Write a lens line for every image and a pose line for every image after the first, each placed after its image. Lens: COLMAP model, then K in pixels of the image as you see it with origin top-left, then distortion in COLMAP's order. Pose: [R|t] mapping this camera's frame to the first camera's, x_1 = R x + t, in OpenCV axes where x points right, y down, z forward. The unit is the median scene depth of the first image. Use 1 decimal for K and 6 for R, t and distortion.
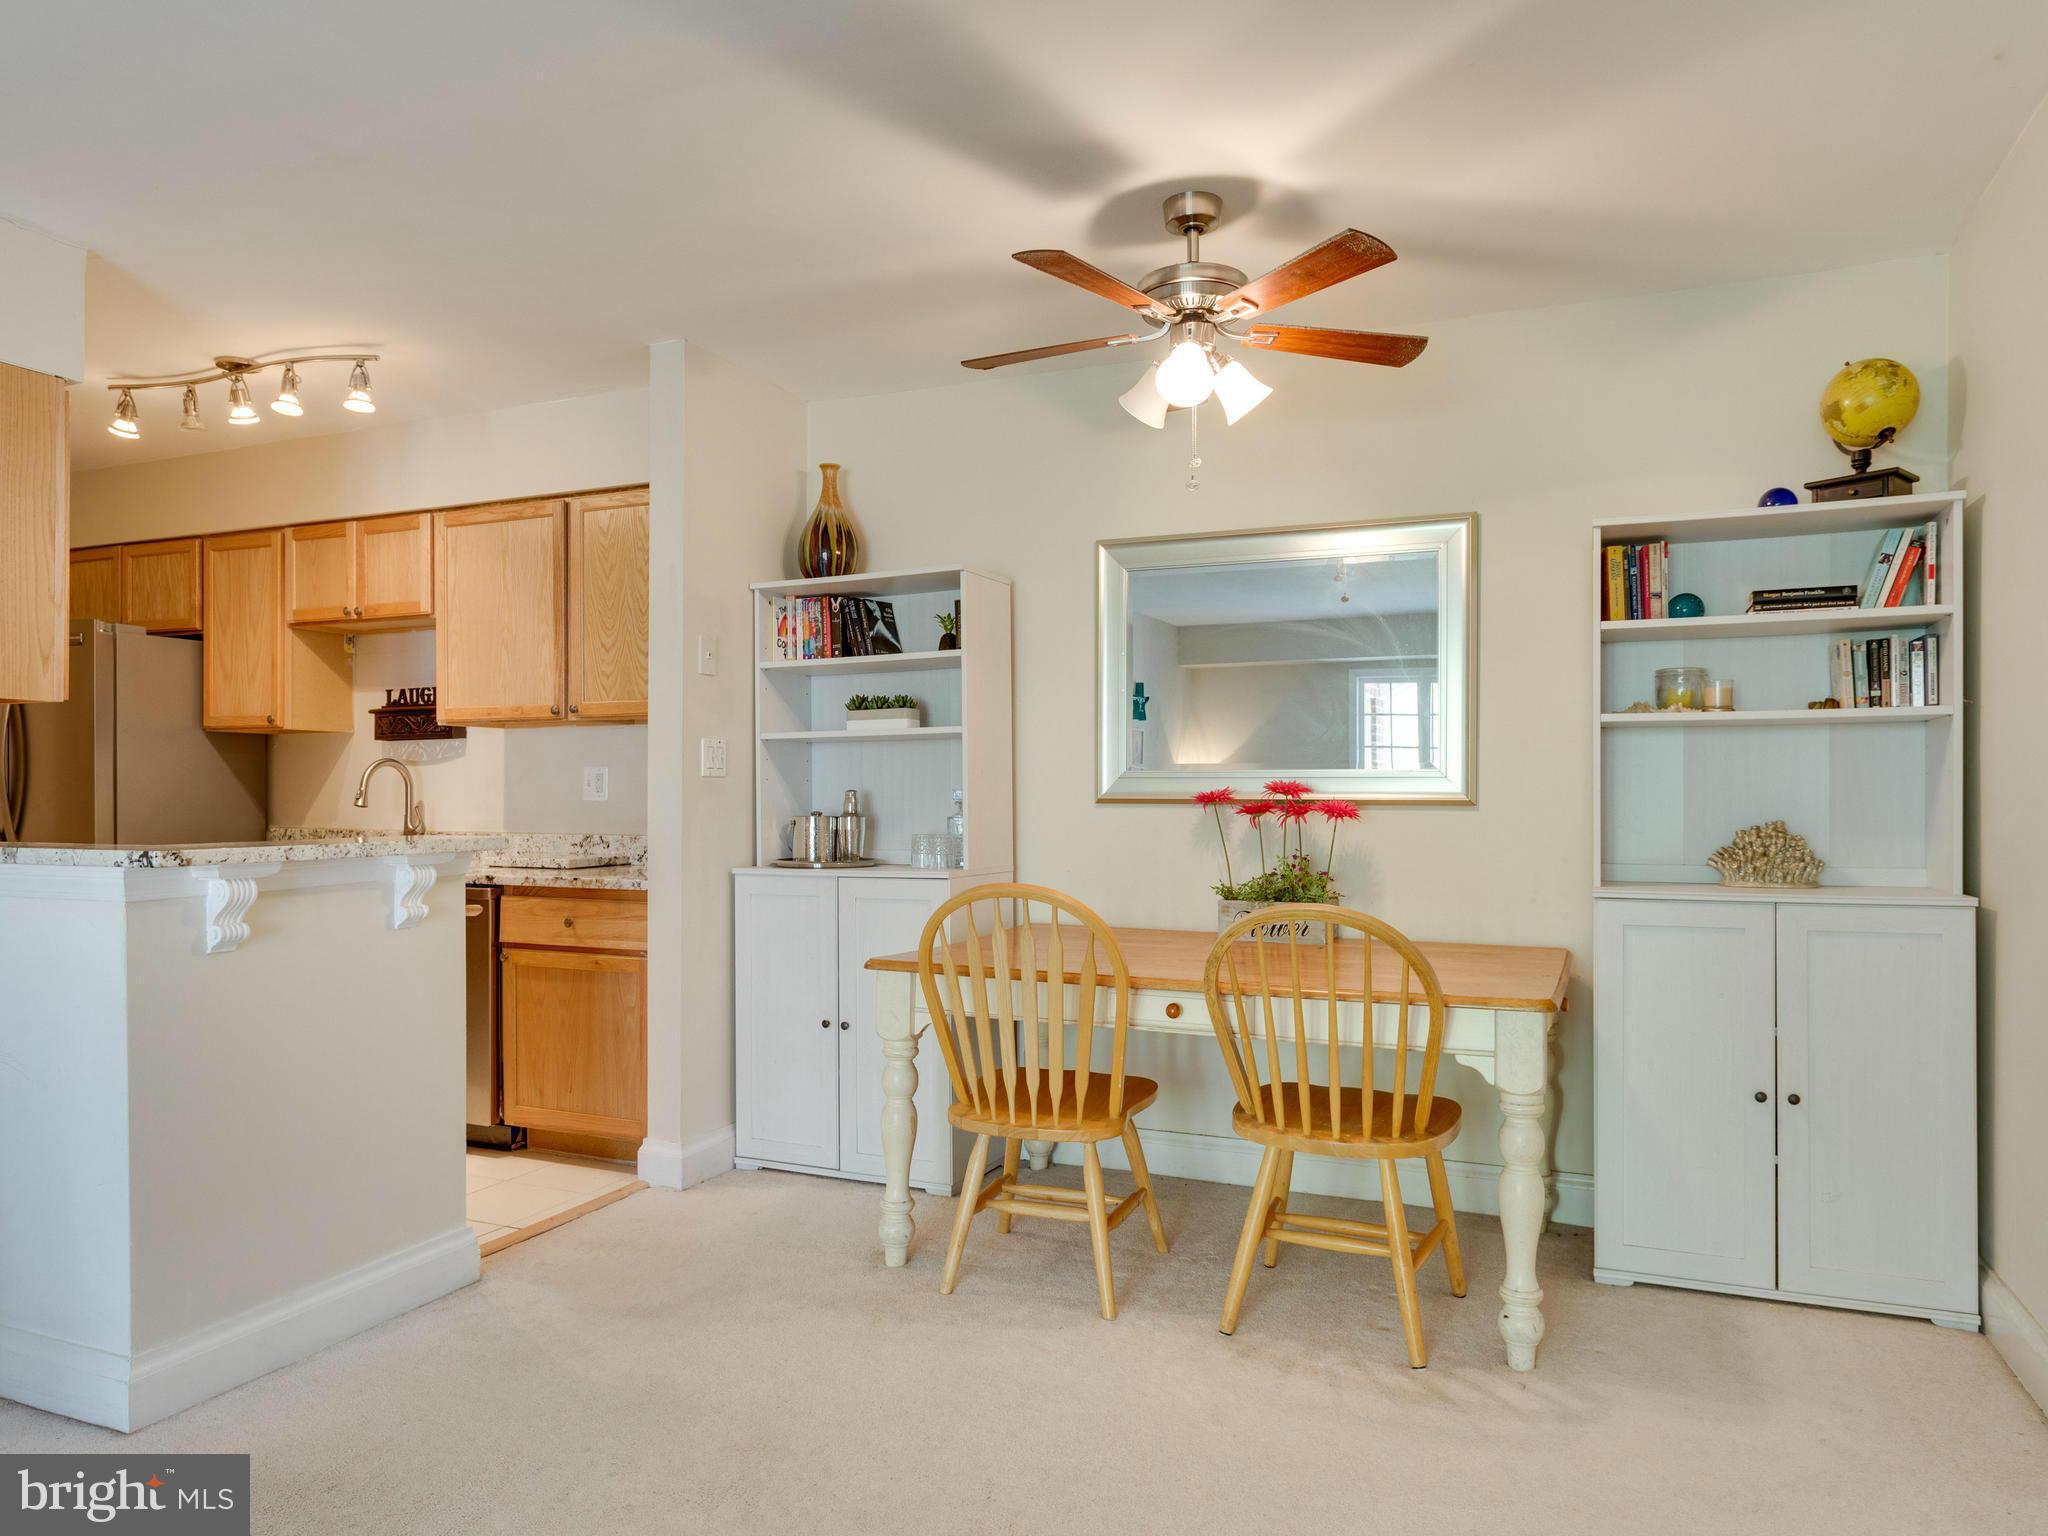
lens RADIAL K [[1338.3, 0, 1016.5], [0, 1338.3, 798.5], [0, 0, 1]] dist [0.000964, 0.002299]
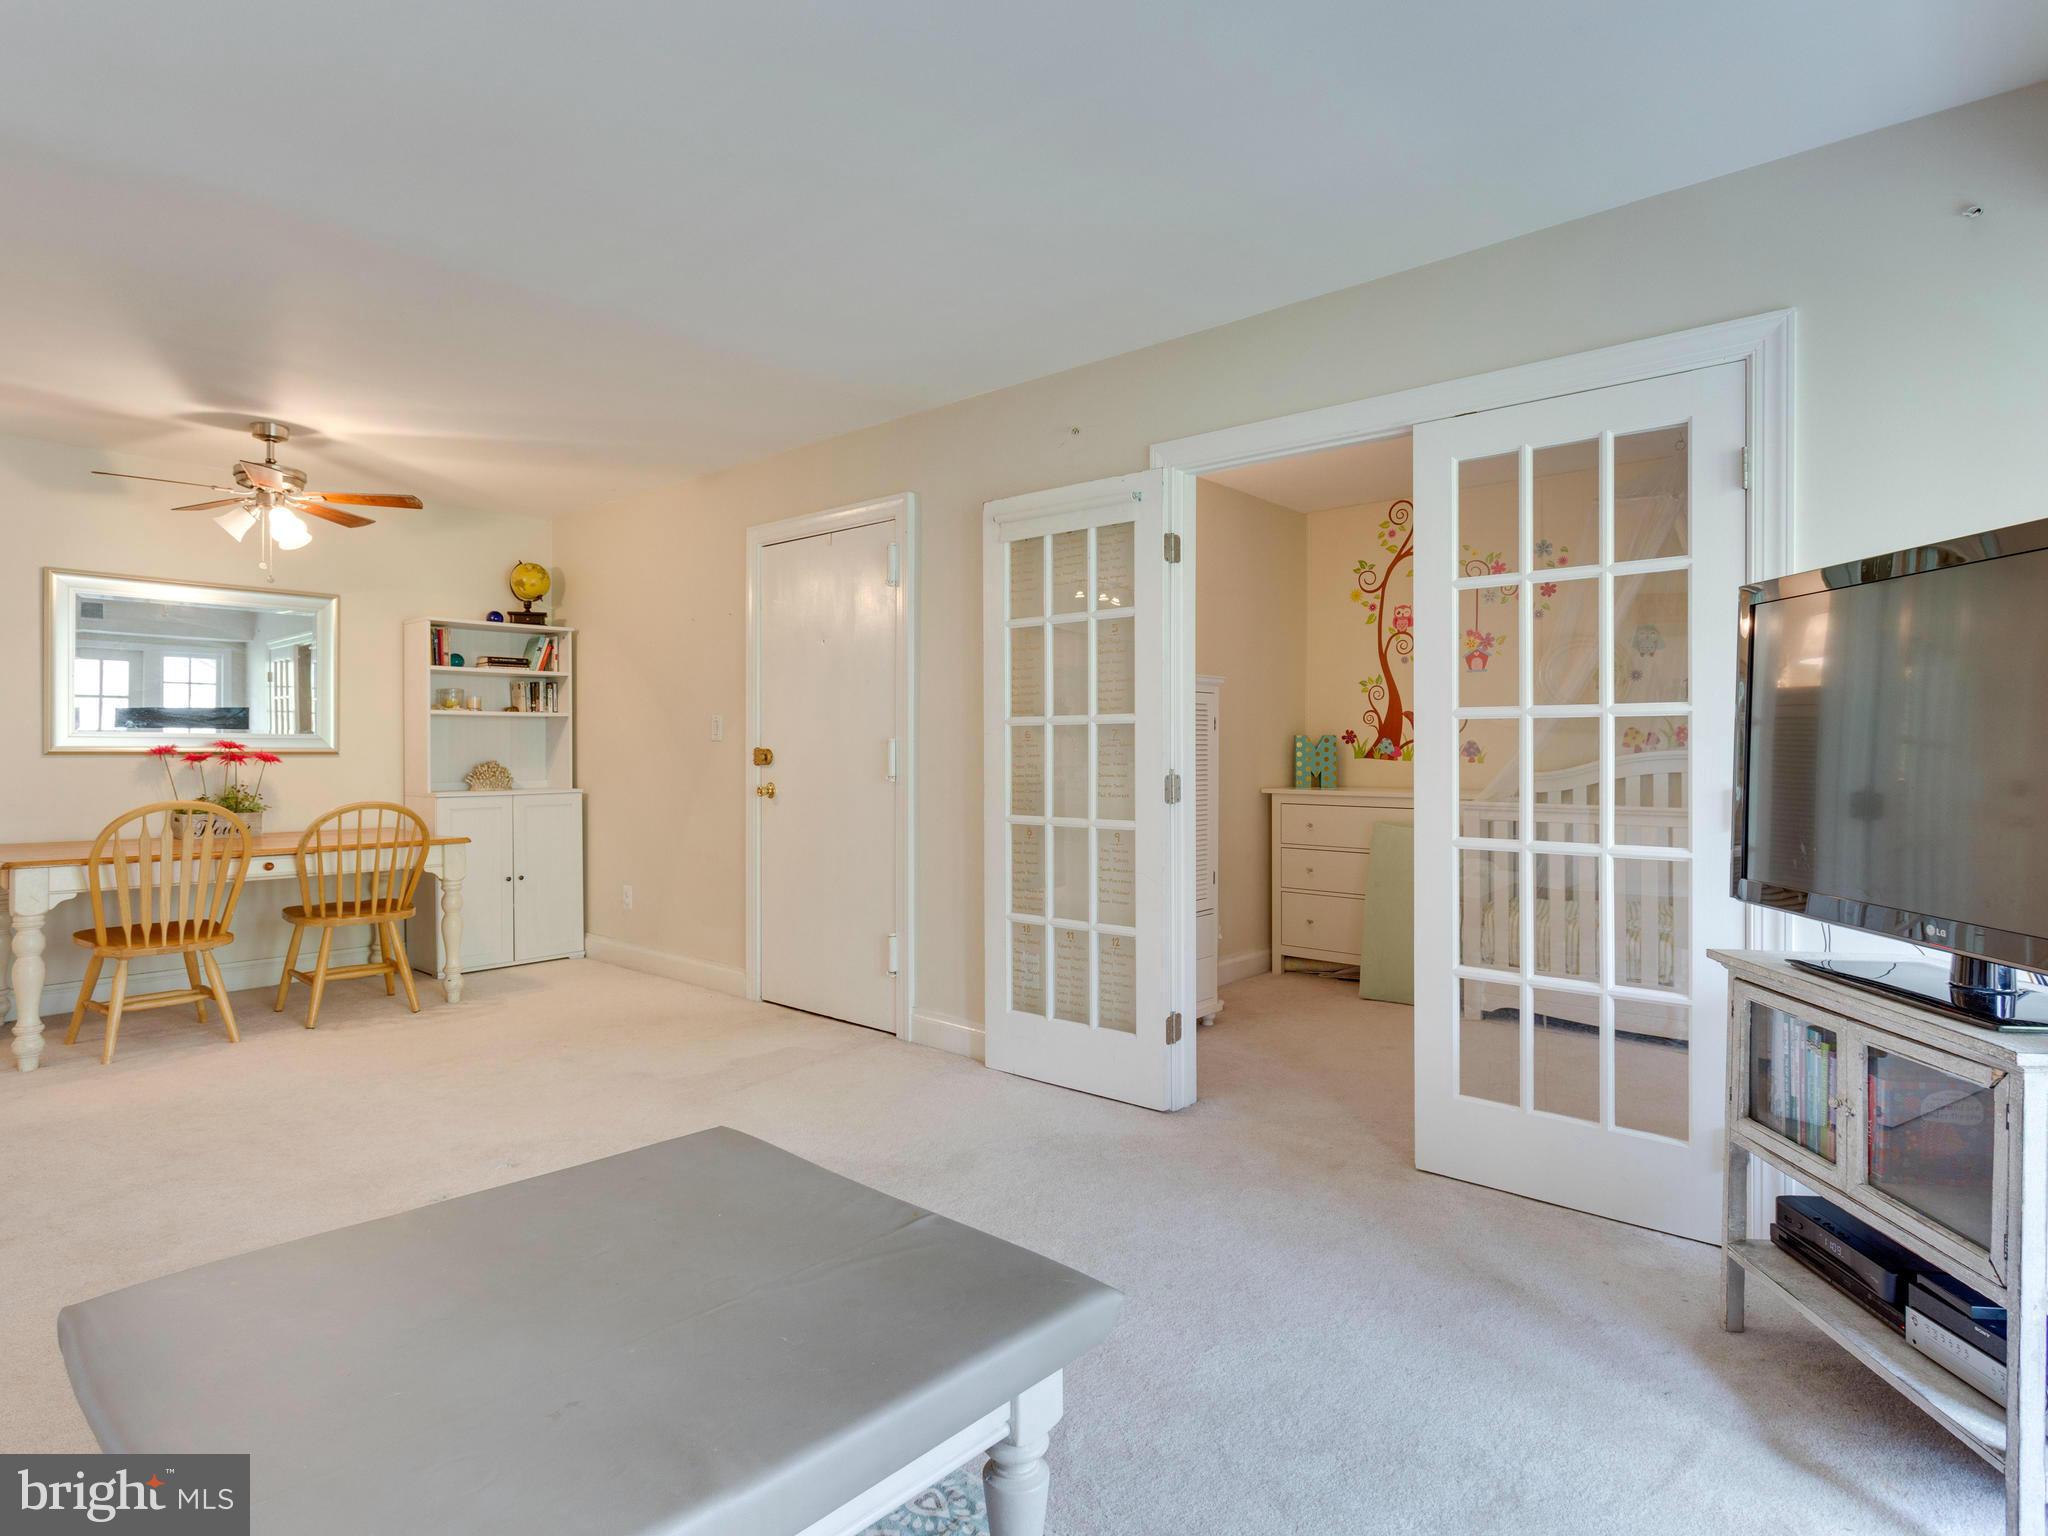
lens RADIAL K [[1099.8, 0, 1025.6], [0, 1099.8, 751.2], [0, 0, 1]] dist [0.014247, 0.001046]
pose [[0.317489, -0.003041, 0.948257, -0.794822], [0.002047, 0.999995, 0.002522, -0.001311], [-0.948260, 0.001140, 0.317493, -0.374632]]
